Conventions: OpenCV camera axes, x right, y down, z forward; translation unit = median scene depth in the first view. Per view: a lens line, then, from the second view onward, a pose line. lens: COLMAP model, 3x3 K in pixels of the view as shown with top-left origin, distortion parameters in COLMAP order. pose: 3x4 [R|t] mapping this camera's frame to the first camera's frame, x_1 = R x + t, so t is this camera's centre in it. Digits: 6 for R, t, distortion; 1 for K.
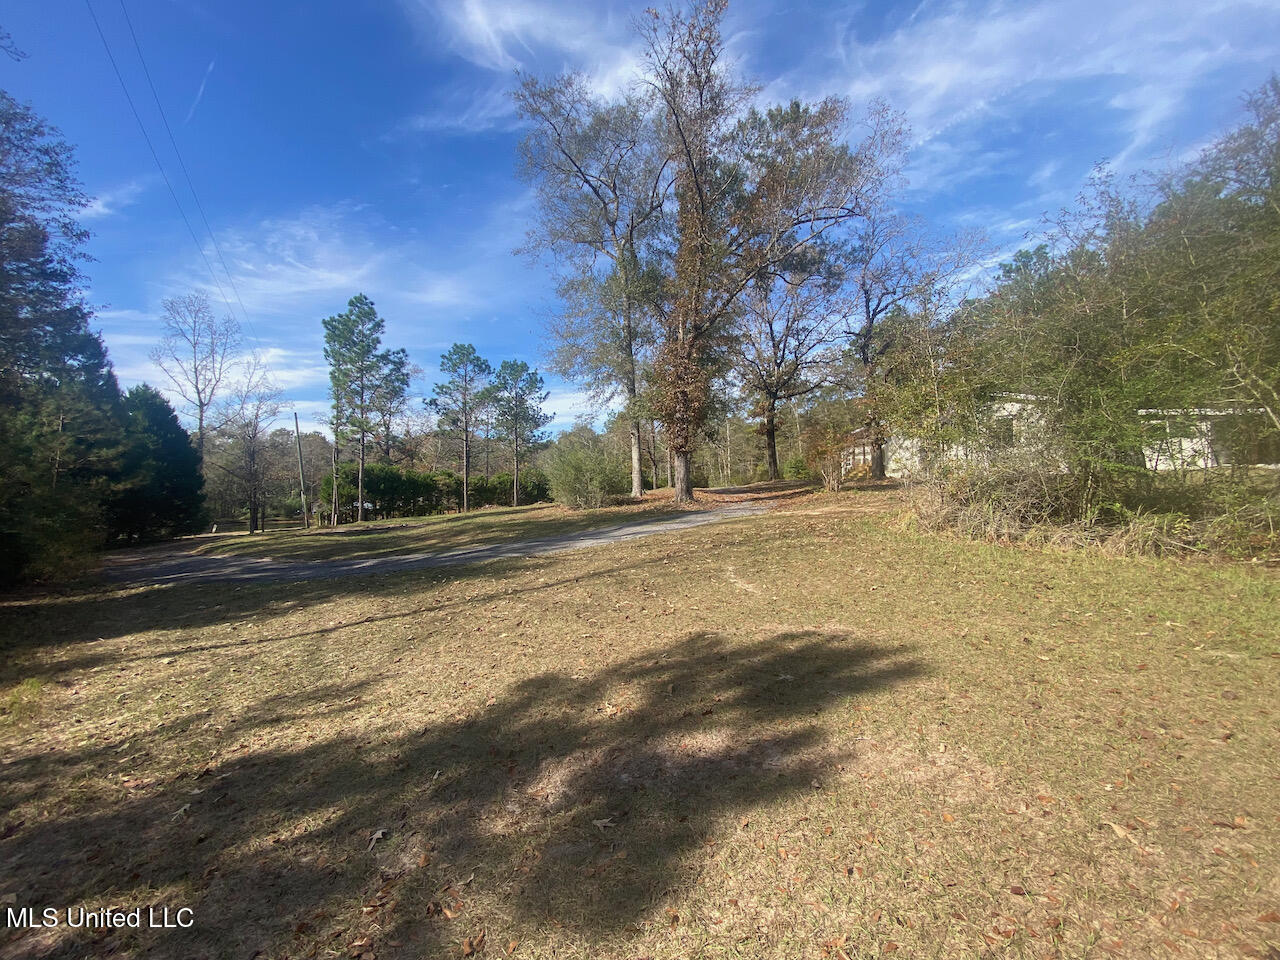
lens RADIAL K [[517.9, 0, 654.8], [0, 517.9, 482.1], [0, 0, 1]] dist [-0.018469, -0.007240]
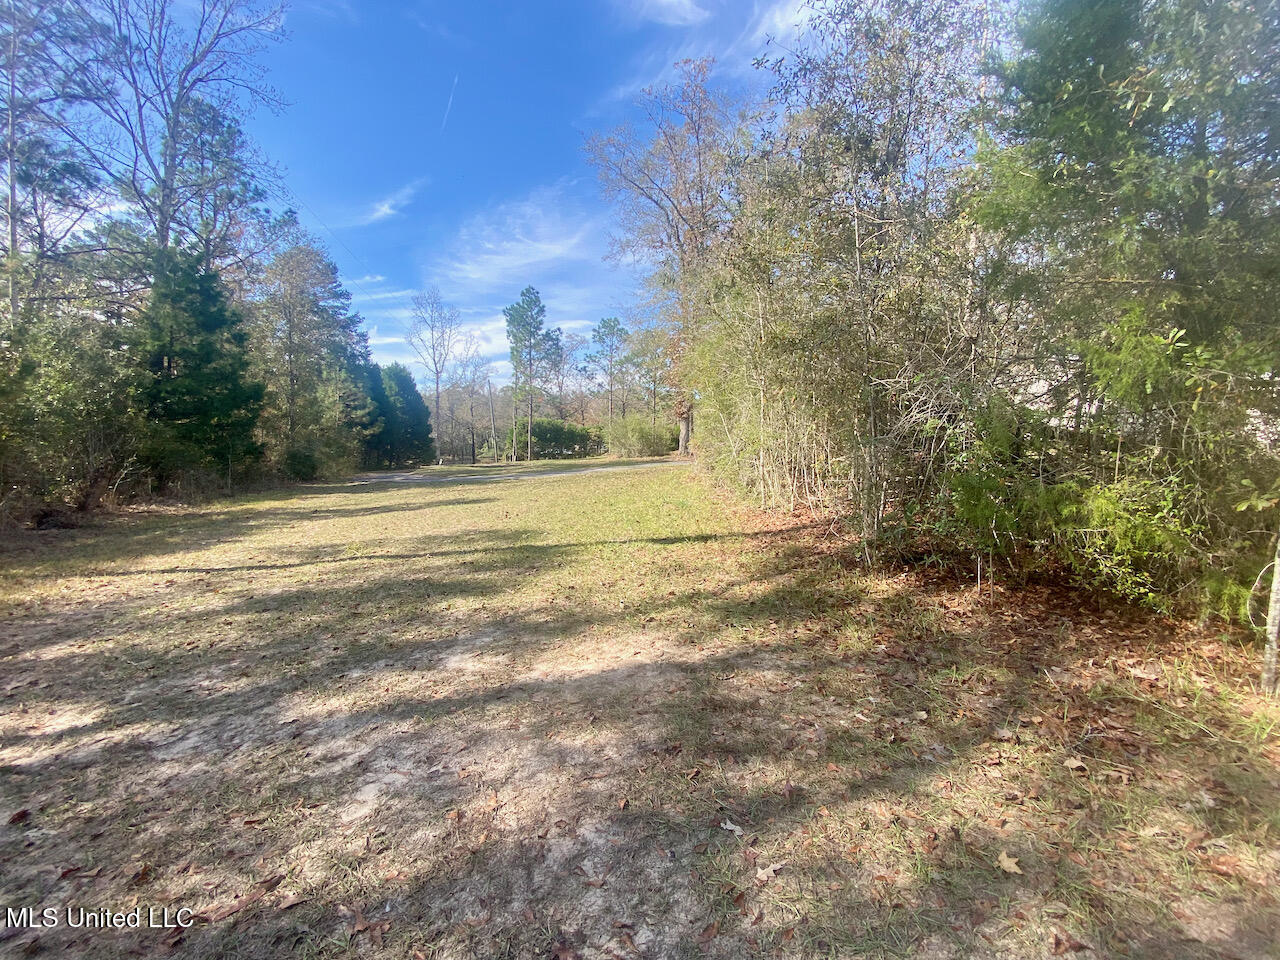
lens RADIAL K [[521.7, 0, 643.9], [0, 521.7, 474.8], [0, 0, 1]] dist [-0.001919, -0.013649]
pose [[0.922268, 0.057746, -0.382213, 0.207734], [-0.029024, 0.996332, 0.080496, -0.007142], [0.385460, -0.063145, 0.920562, -0.118920]]
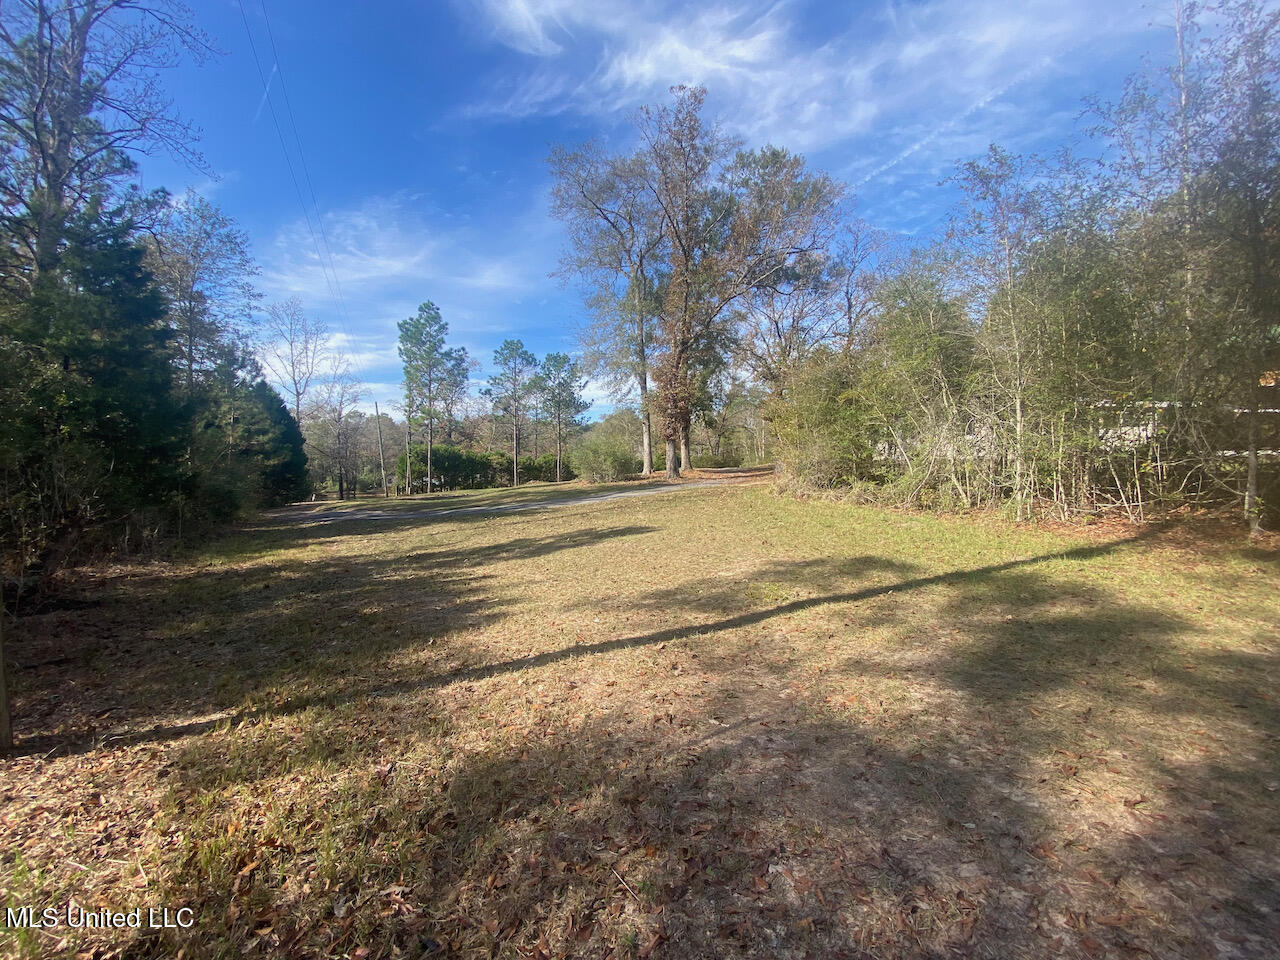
lens RADIAL K [[520.3, 0, 640.0], [0, 520.3, 480.0], [0, 0, 1]] dist [0.011179, -0.015334]
pose [[0.992535, 0.013613, -0.121195, 0.057975], [-0.009500, 0.999361, 0.034446, -0.000903], [0.121586, -0.033037, 0.992031, -0.135652]]
